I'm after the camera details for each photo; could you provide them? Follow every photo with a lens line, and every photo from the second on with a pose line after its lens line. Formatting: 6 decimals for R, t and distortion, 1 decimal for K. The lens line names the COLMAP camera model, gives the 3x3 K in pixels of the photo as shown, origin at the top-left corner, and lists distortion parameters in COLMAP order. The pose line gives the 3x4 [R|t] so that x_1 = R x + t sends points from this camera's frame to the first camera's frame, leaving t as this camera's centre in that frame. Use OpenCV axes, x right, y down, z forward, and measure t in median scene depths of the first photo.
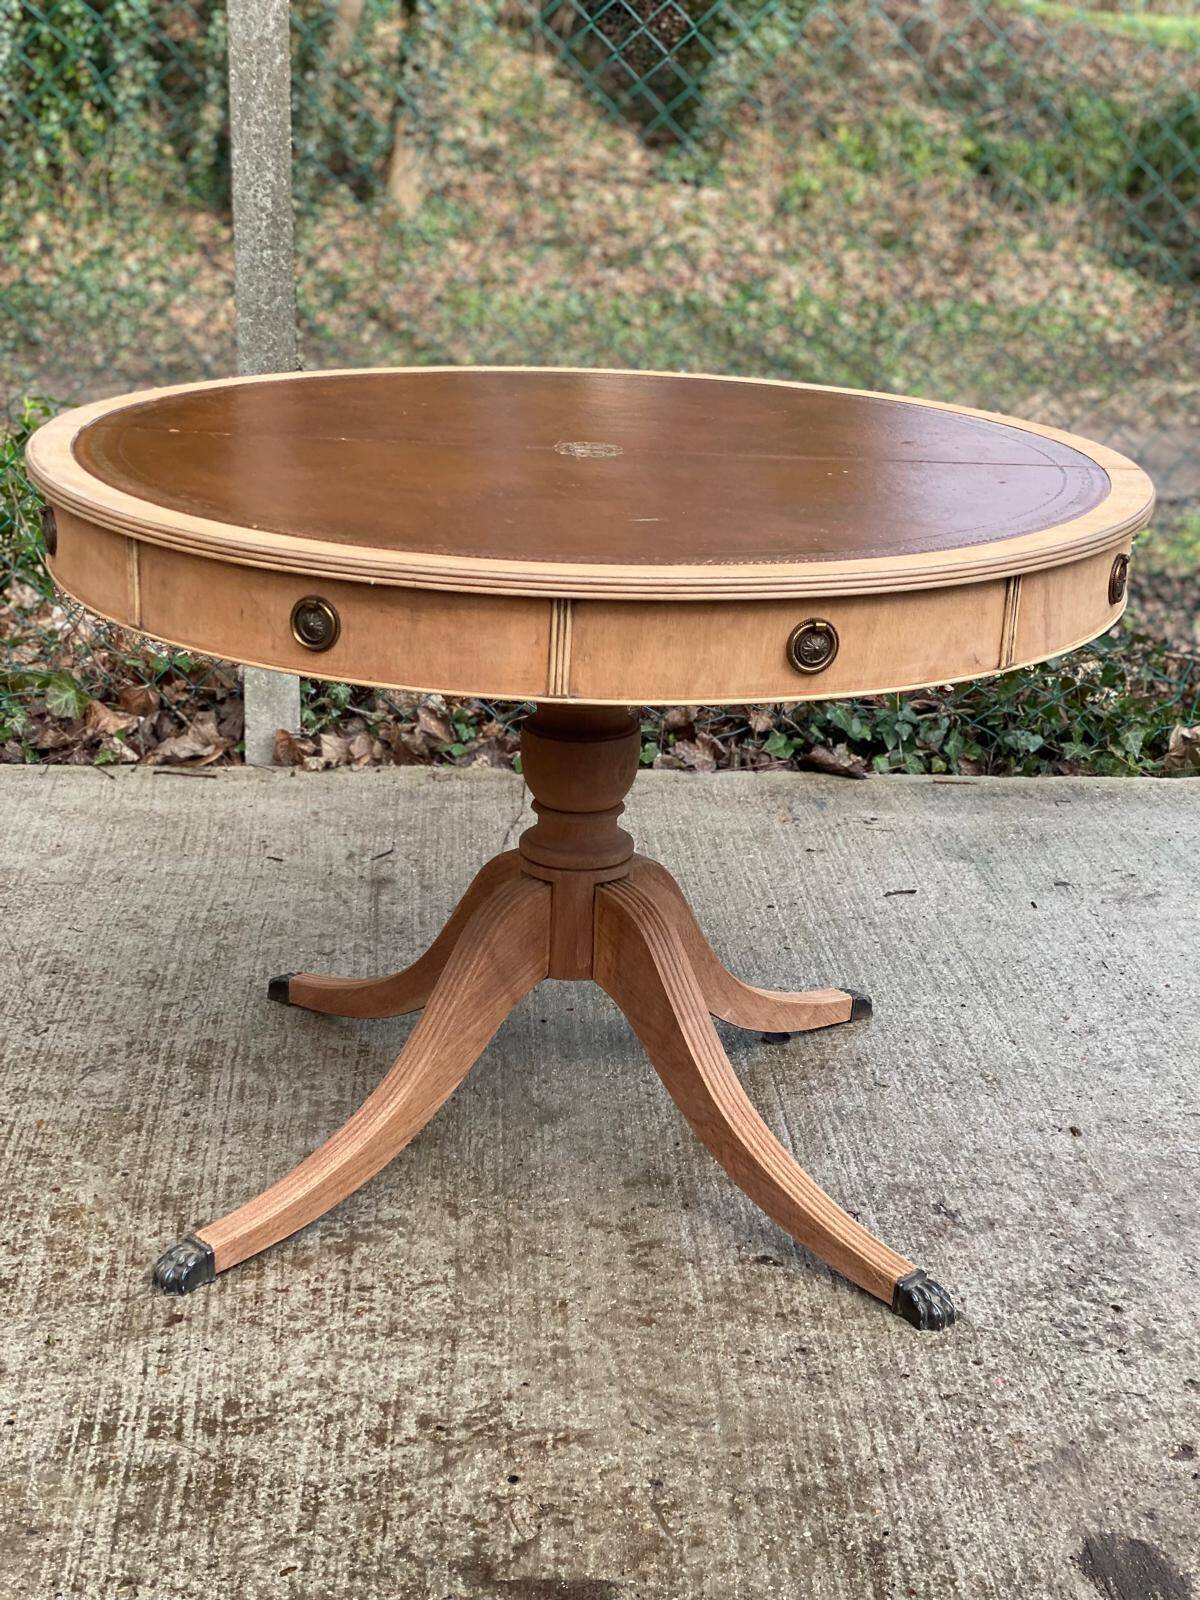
lens RADIAL K [[2416.6, 0, 556.5], [0, 2416.6, 826.3], [0, 0, 1]] dist [0.101435, 0.000000]
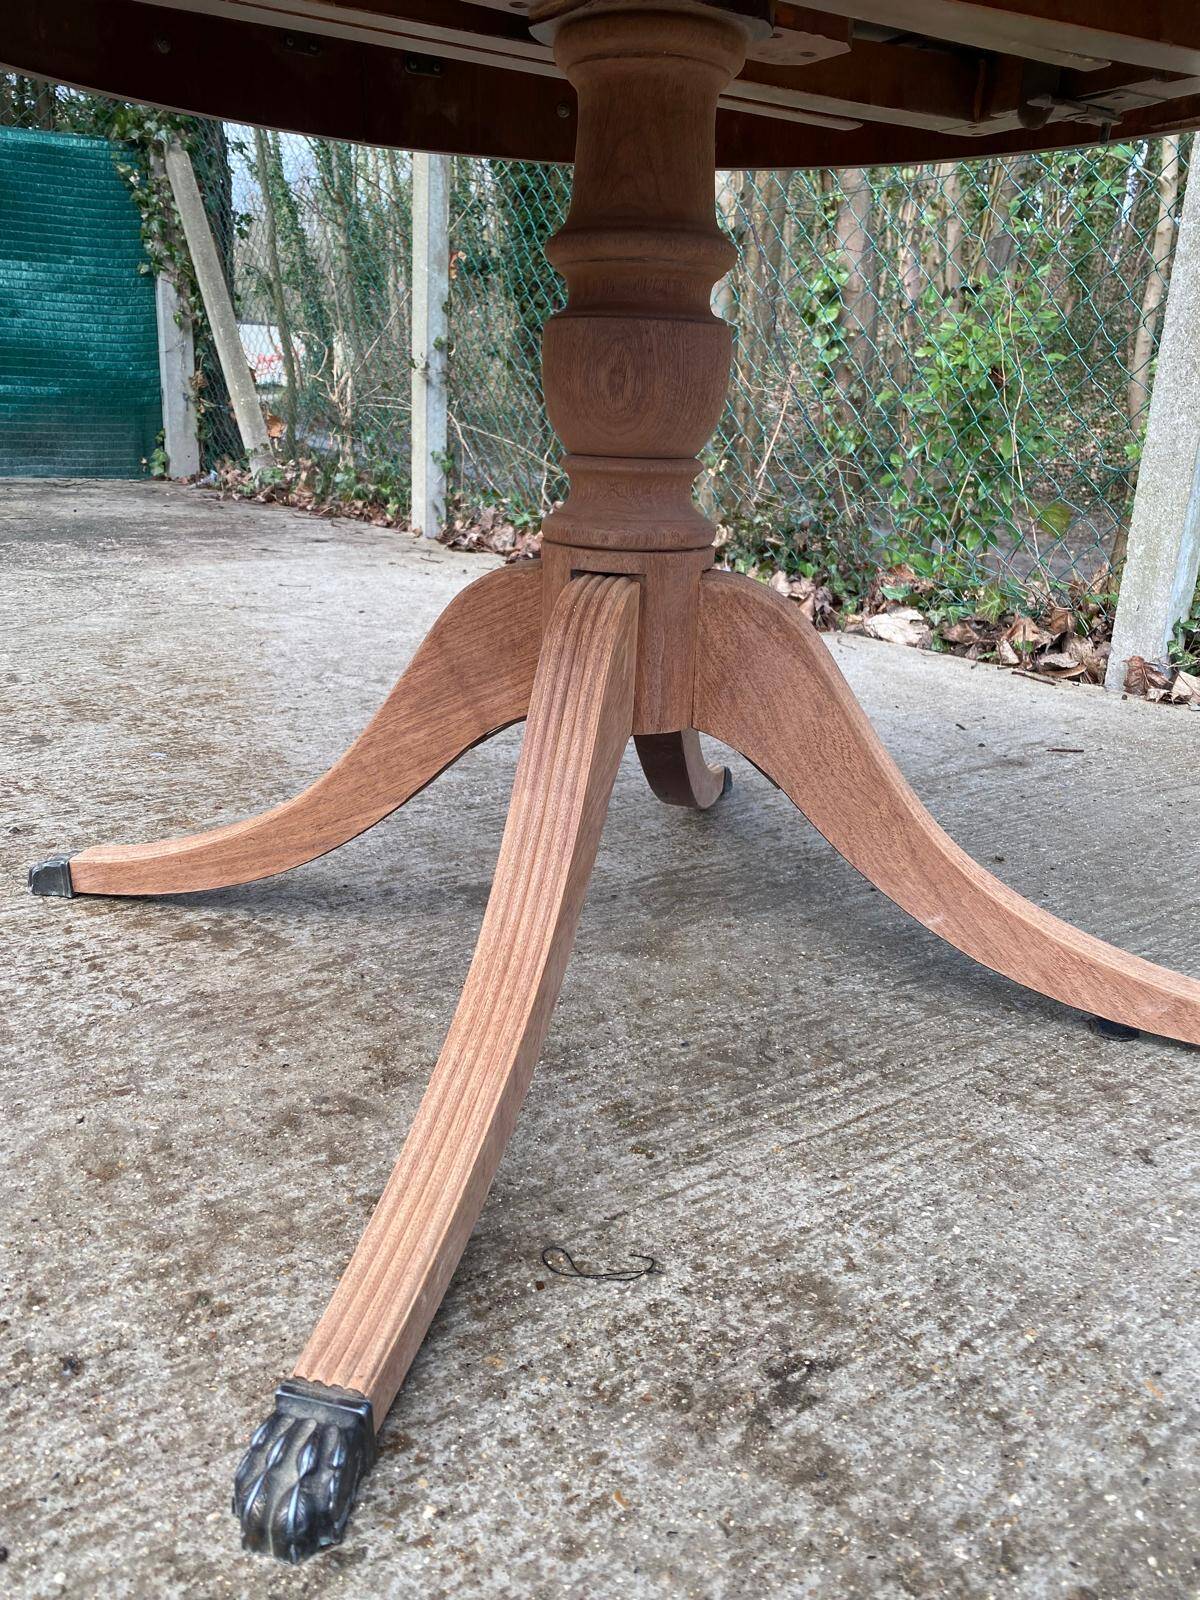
lens RADIAL K [[1224.6, 0, 594.7], [0, 1224.6, 790.6], [0, 0, 1]] dist [0.016977, -0.008114]
pose [[0.533975, 0.247616, -0.808429, 0.277663], [-0.293729, 0.950929, 0.097253, 0.043062], [0.792839, 0.185528, 0.580504, 0.775737]]
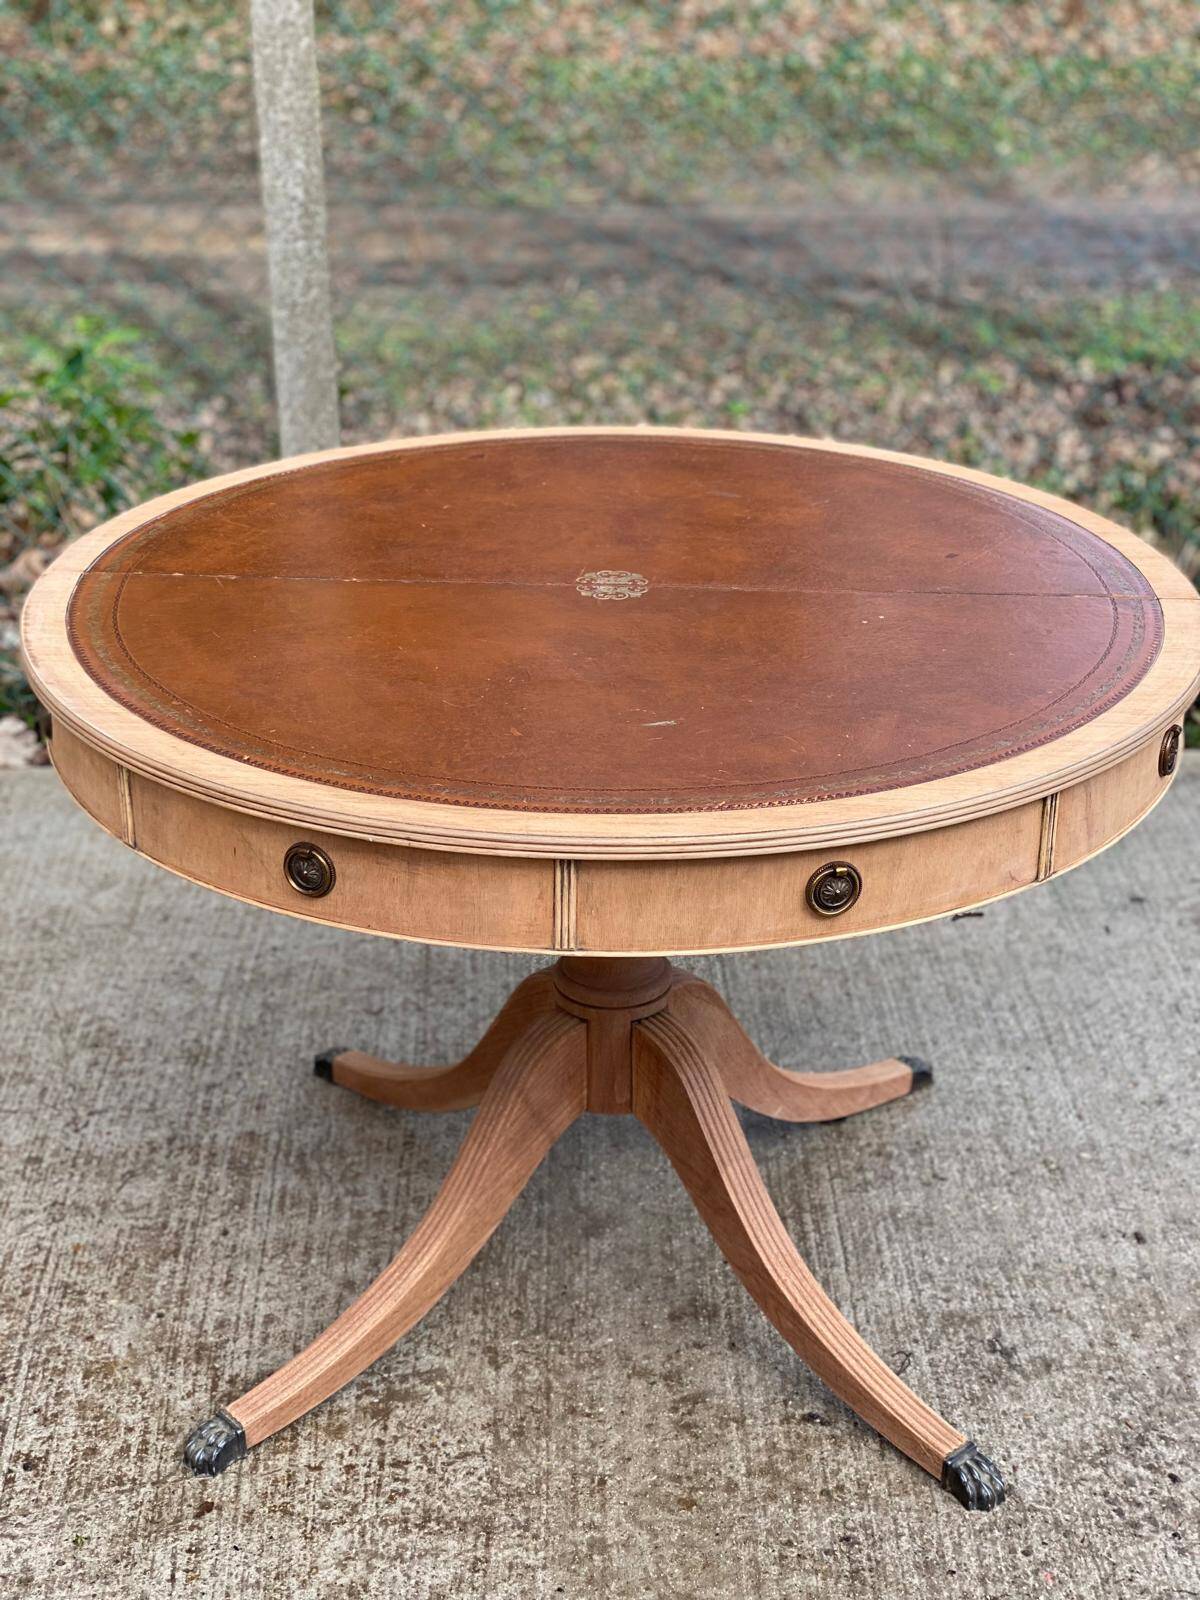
lens RADIAL K [[2416.6, 0, 584.9], [0, 2416.6, 802.5], [0, 0, 1]] dist [0.101435, 0.000000]
pose [[0.999144, -0.019037, -0.036740, 0.032309], [0.022558, 0.994937, 0.097940, -0.148494], [0.034689, -0.098685, 0.994514, 0.045523]]
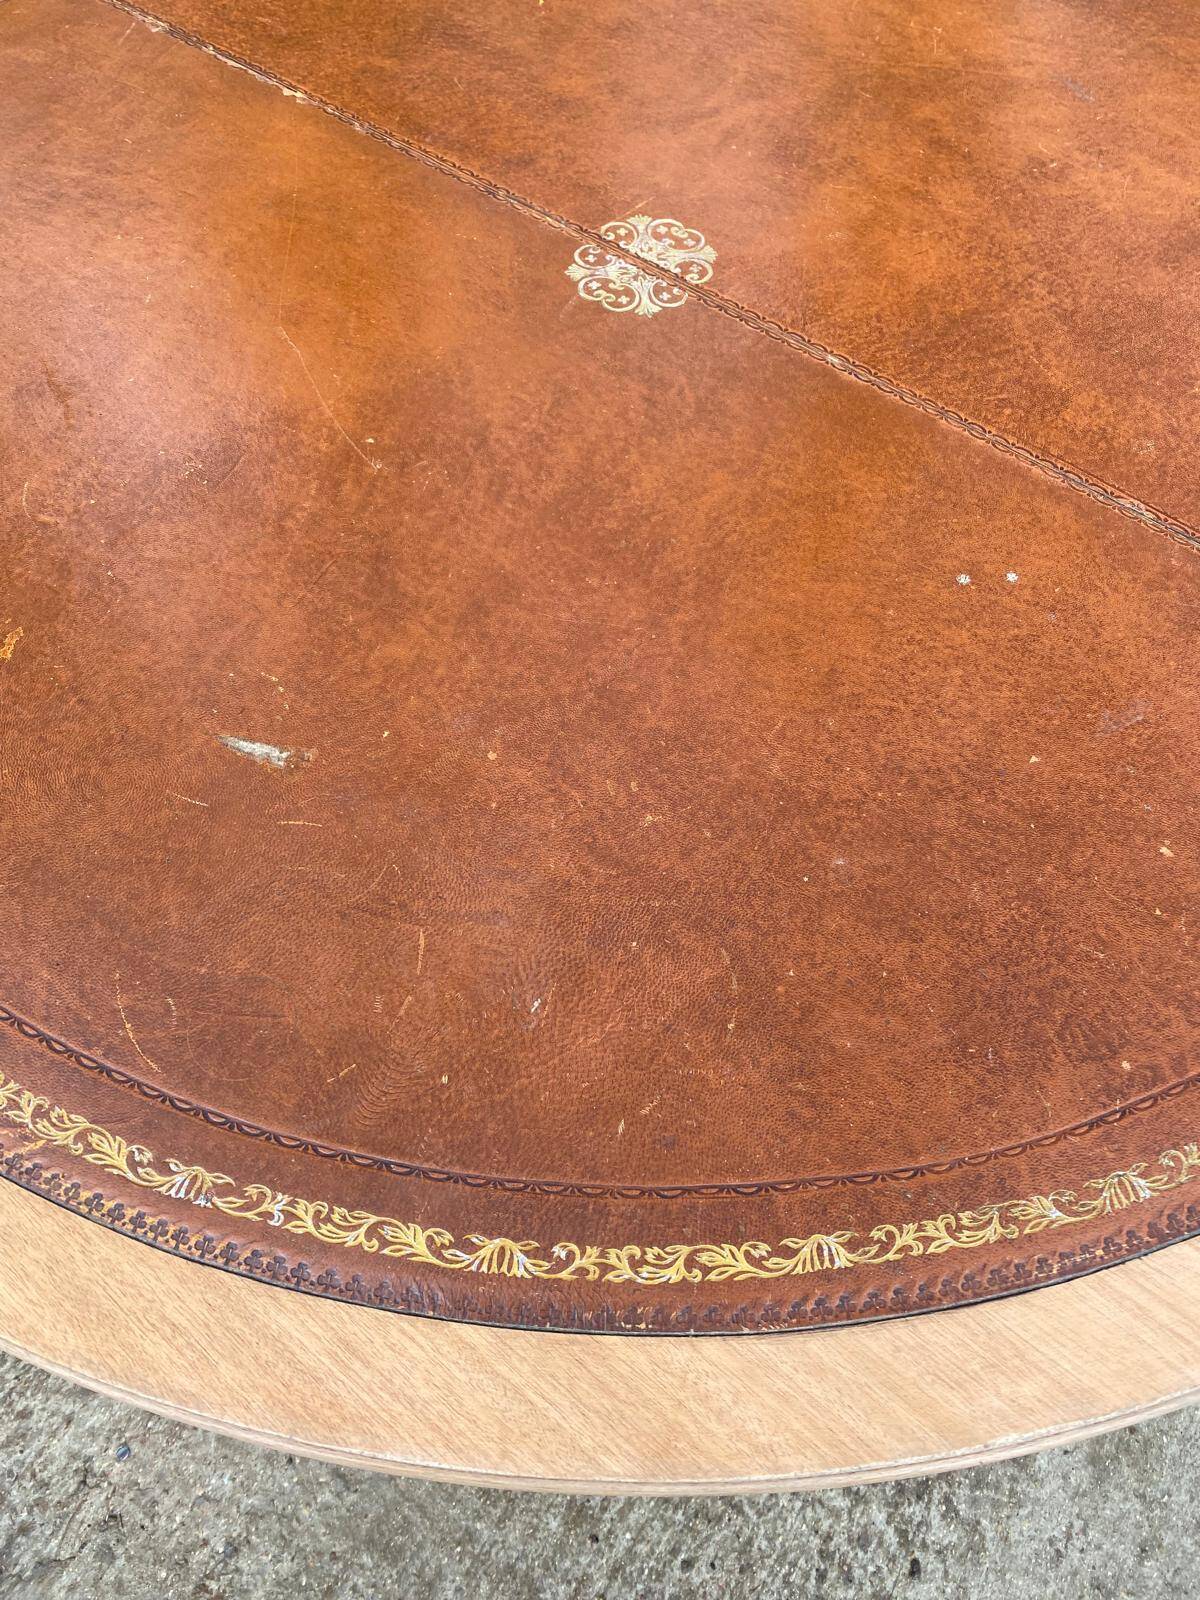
lens RADIAL K [[1224.6, 0, 597.9], [0, 1224.6, 792.4], [0, 0, 1]] dist [0.016977, -0.008114]
pose [[0.819633, 0.480841, -0.311440, 0.127079], [-0.177402, 0.729936, 0.660092, -0.220852], [0.544730, -0.485783, 0.683582, 0.686884]]
